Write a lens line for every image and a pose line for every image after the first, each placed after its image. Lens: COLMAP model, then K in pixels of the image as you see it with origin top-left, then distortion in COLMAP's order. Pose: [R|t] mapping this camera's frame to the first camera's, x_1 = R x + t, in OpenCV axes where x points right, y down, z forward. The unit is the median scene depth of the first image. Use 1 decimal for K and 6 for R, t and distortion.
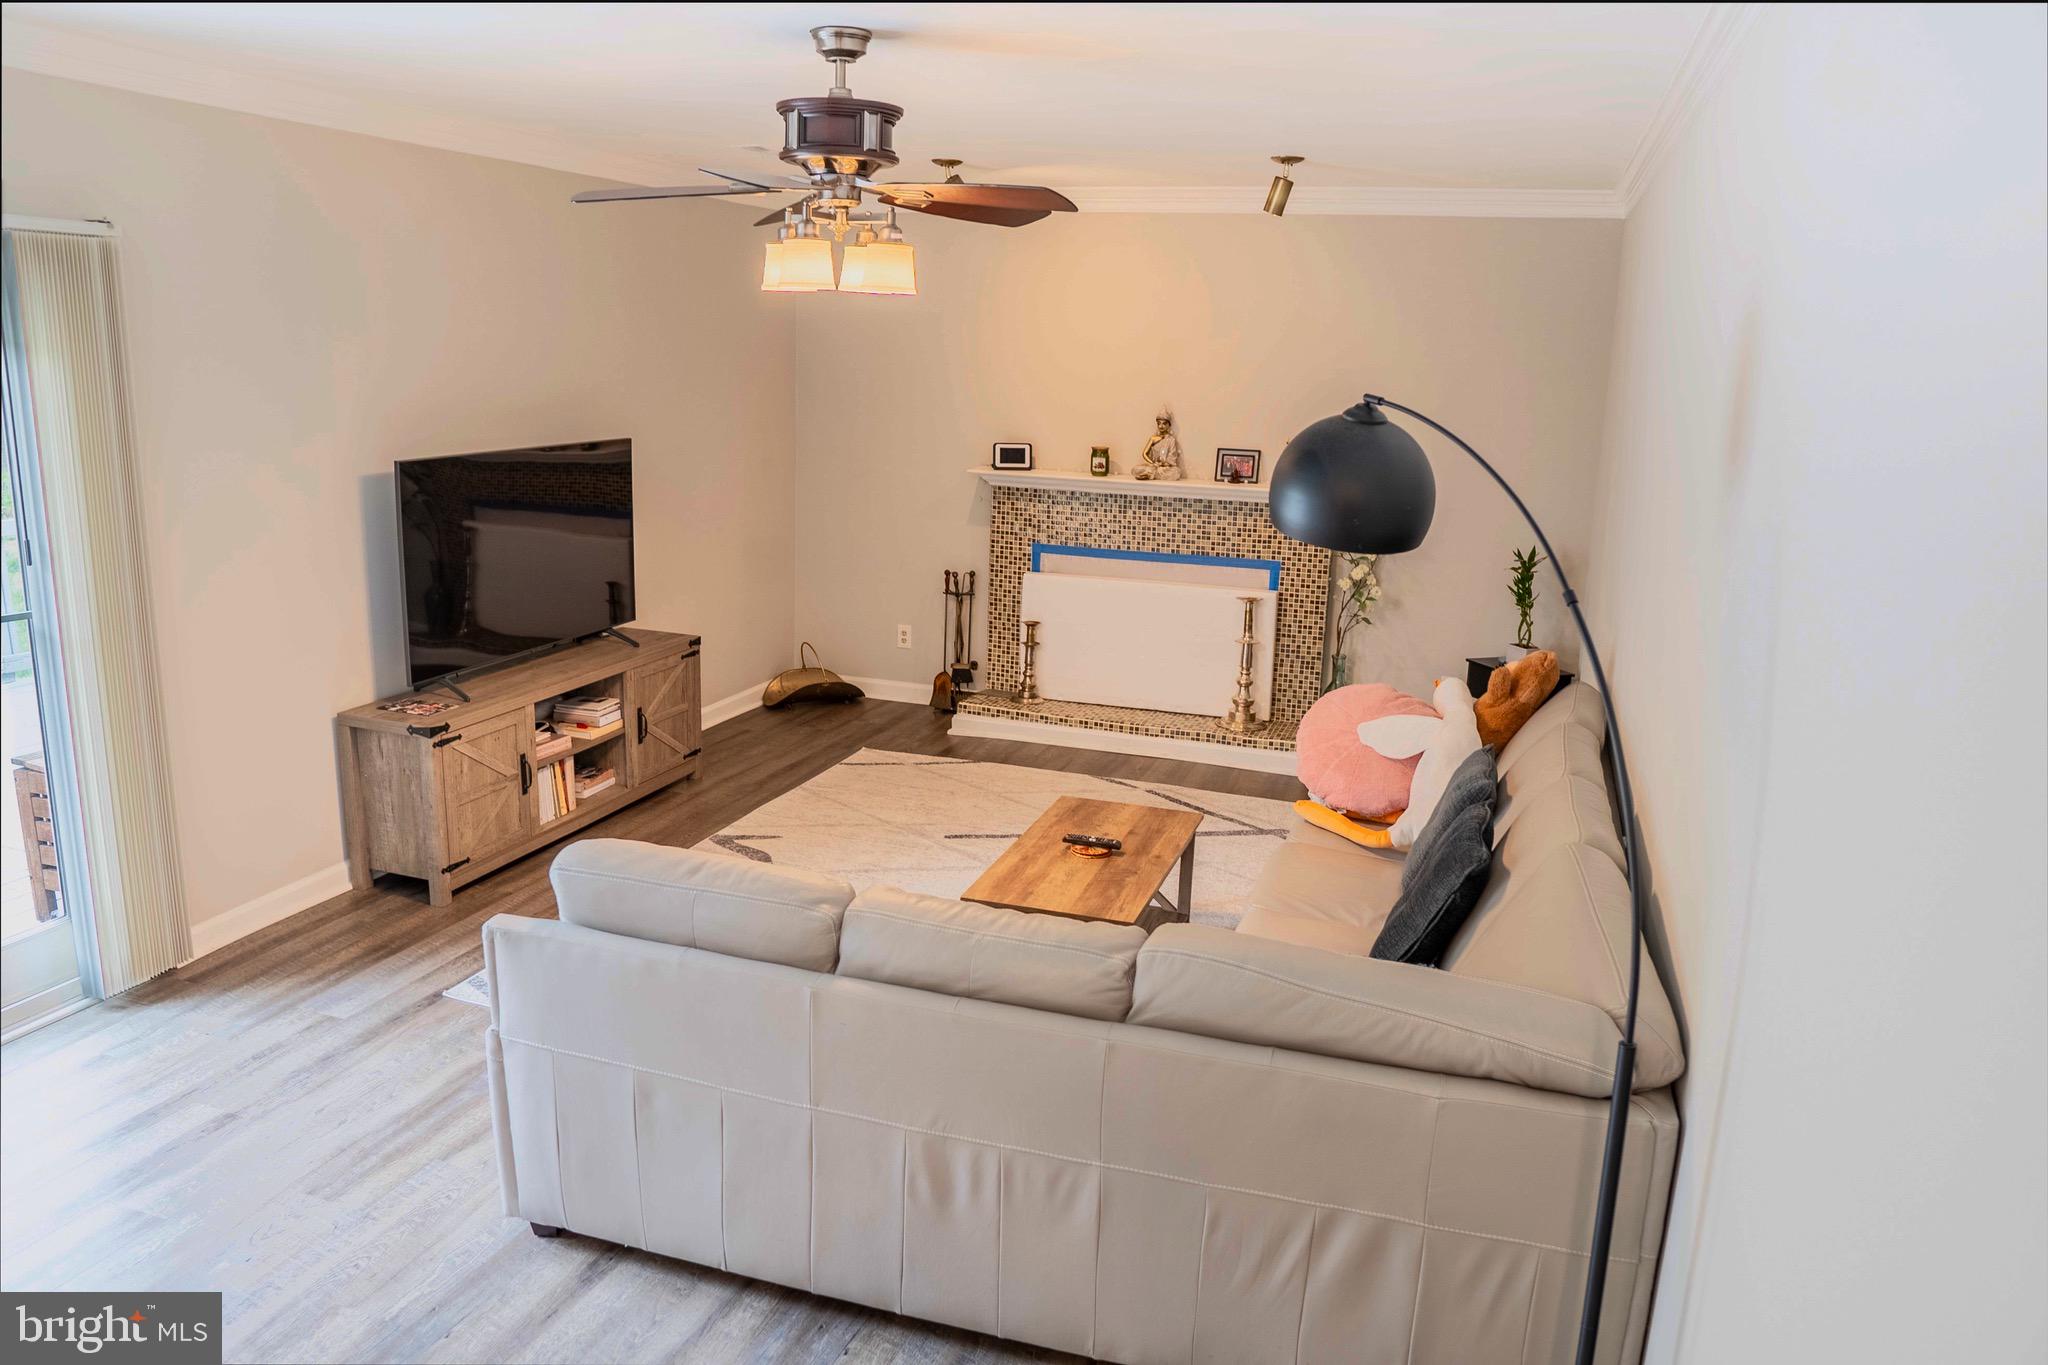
lens RADIAL K [[1430.5, 0, 1024.0], [0, 1430.5, 682.5], [0, 0, 1]] dist [-0.109682, 0.081809]
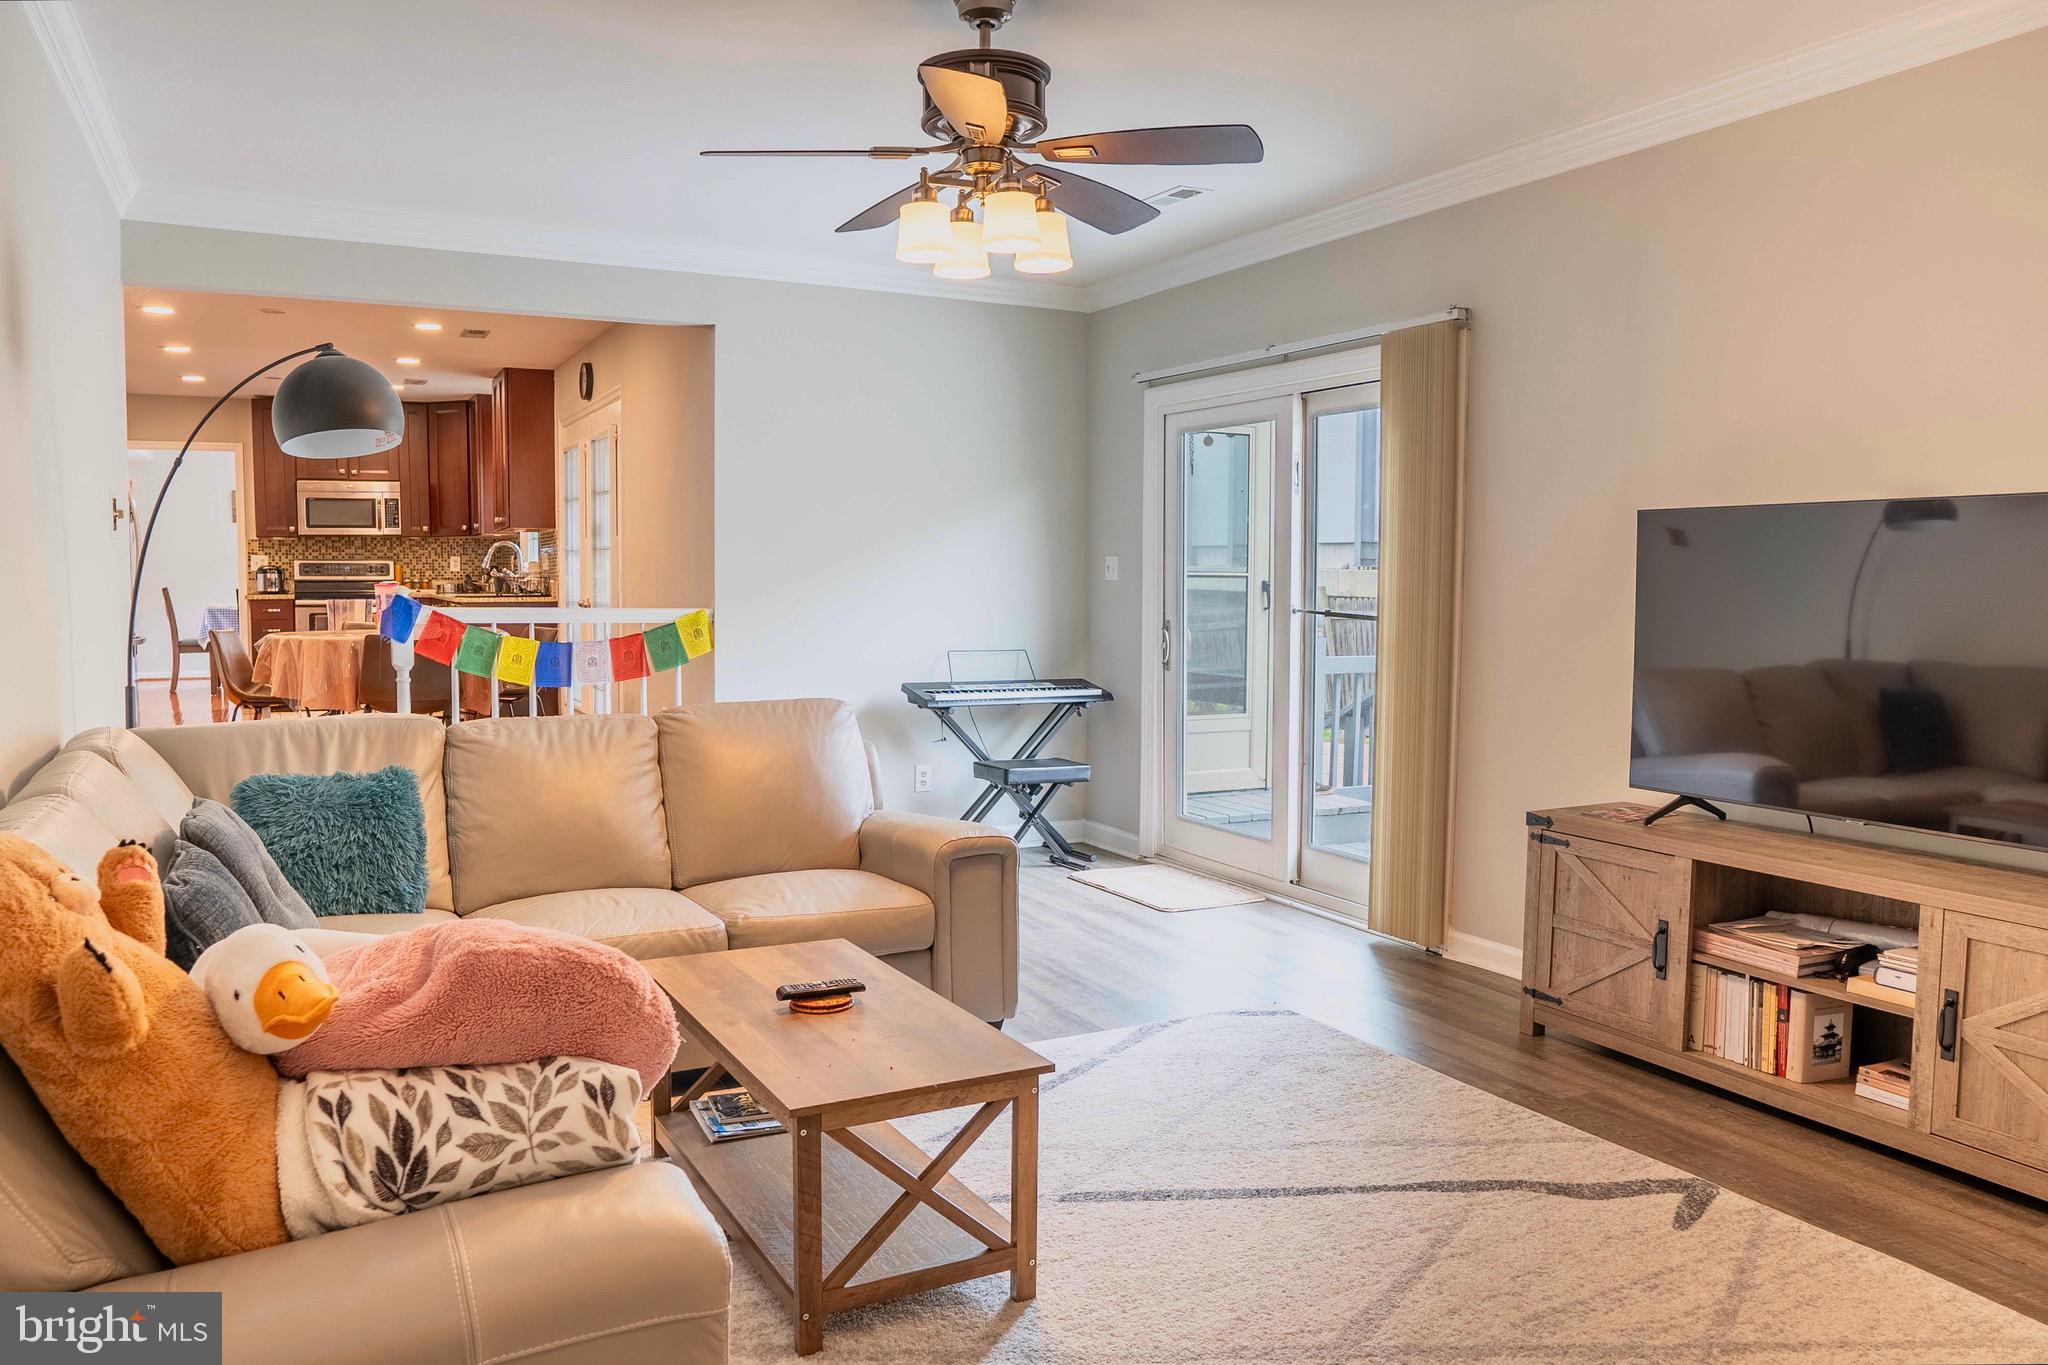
lens RADIAL K [[1430.5, 0, 1024.0], [0, 1430.5, 682.5], [0, 0, 1]] dist [-0.109682, 0.081809]
pose [[-0.677095, 0.017956, -0.735677, 0.391680], [-0.195254, 0.959488, 0.203124, -0.149570], [0.709520, 0.281178, -0.646158, 1.249271]]
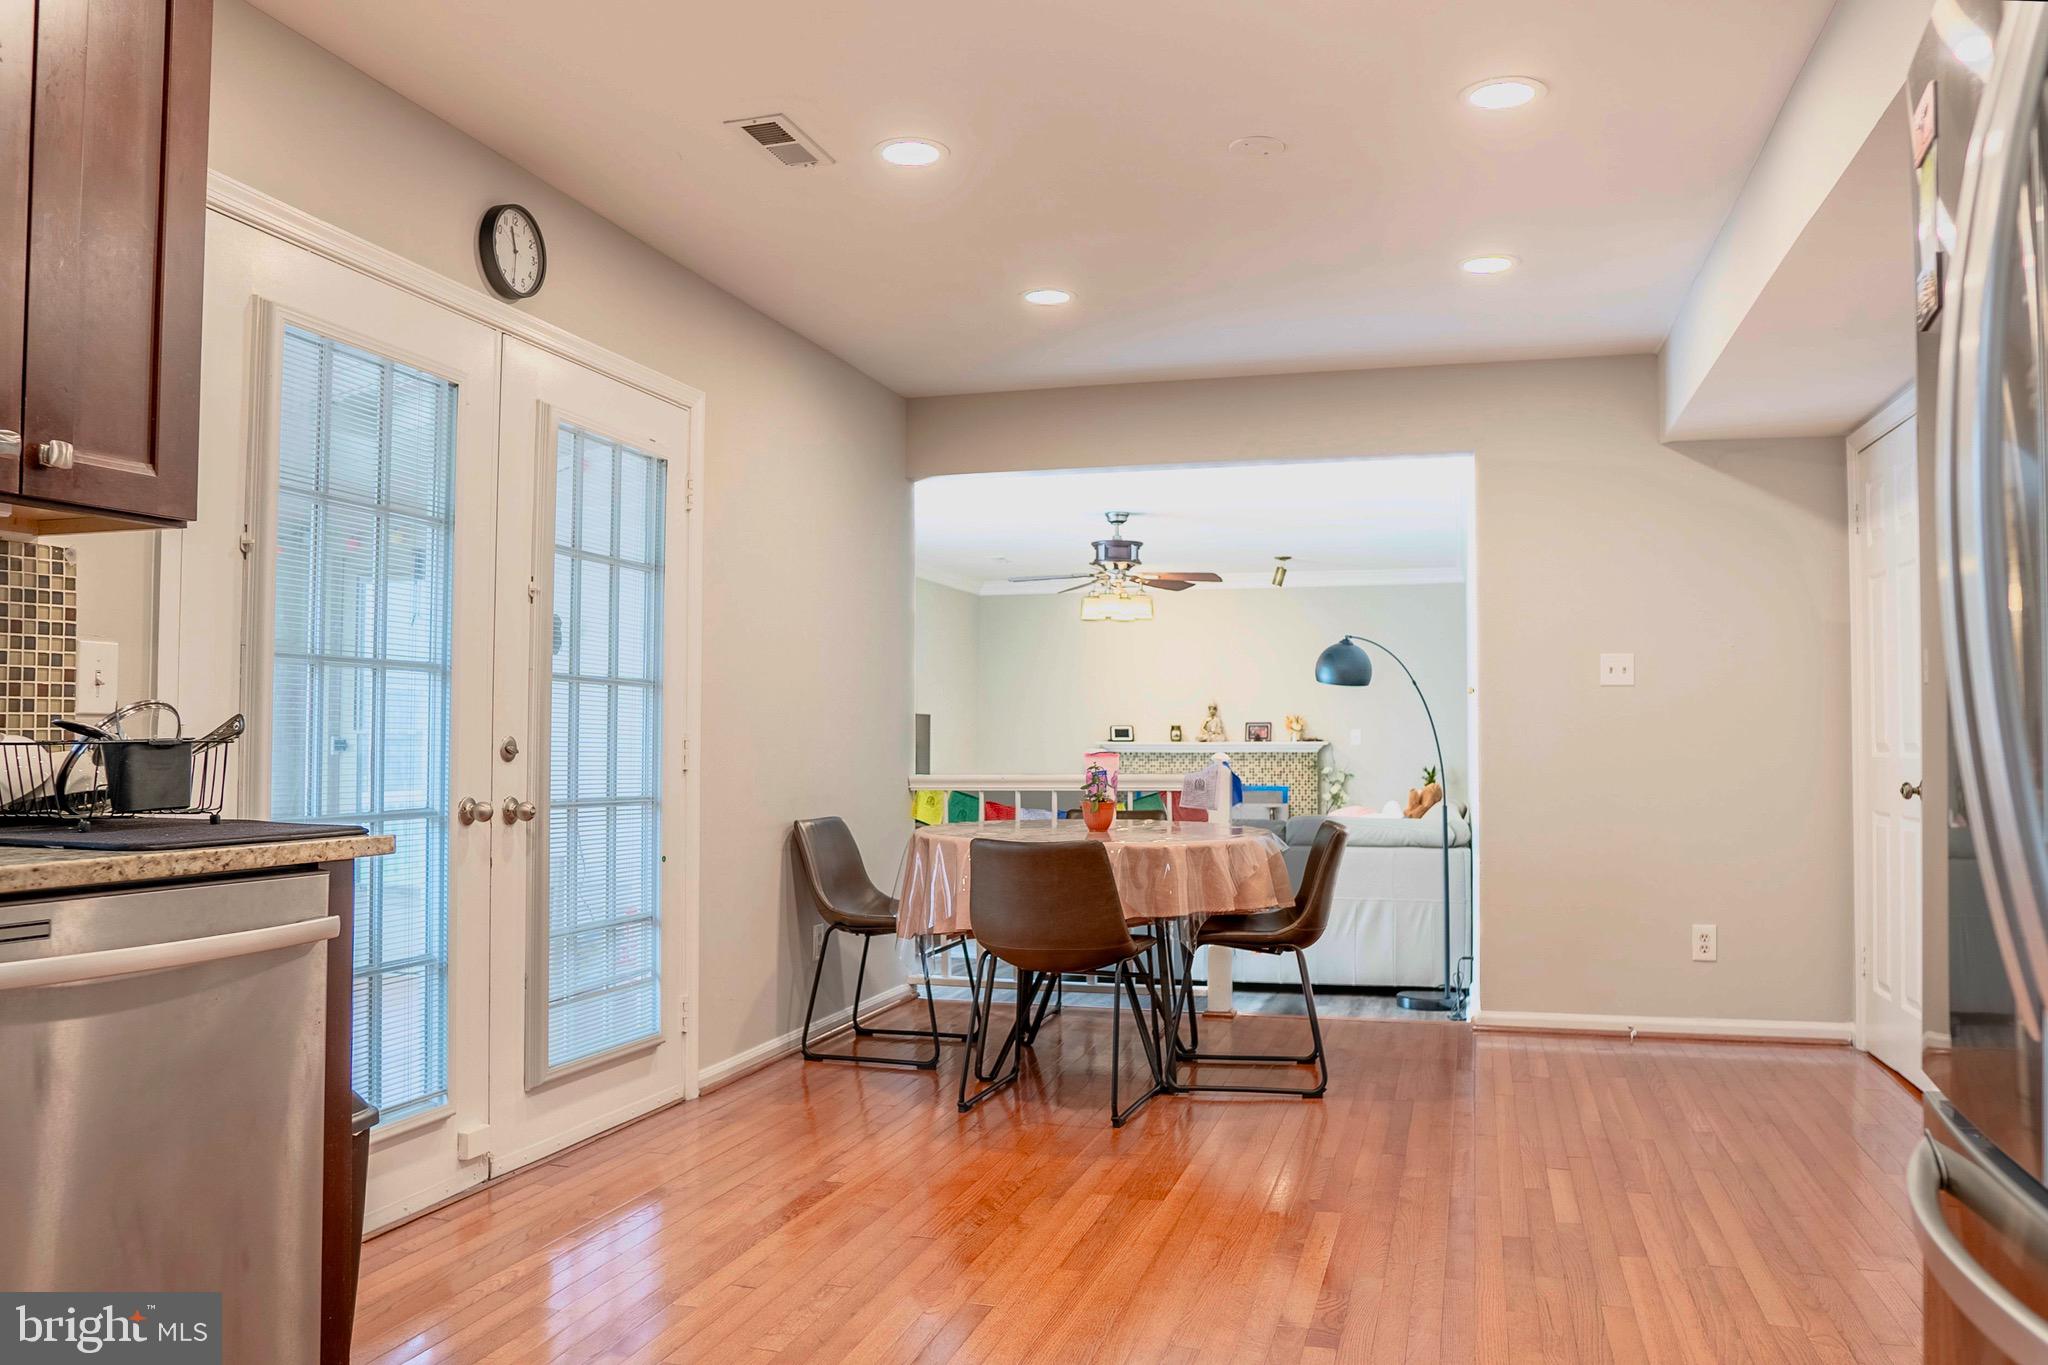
lens RADIAL K [[1477.5, 0, 1024.0], [0, 1477.5, 682.5], [0, 0, 1]] dist [-0.123541, 0.092591]
pose [[0.998484, -0.027605, 0.047613, -0.296009], [0.039383, 0.962683, -0.267751, 0.351390], [-0.038445, 0.269221, 0.962311, -0.973181]]
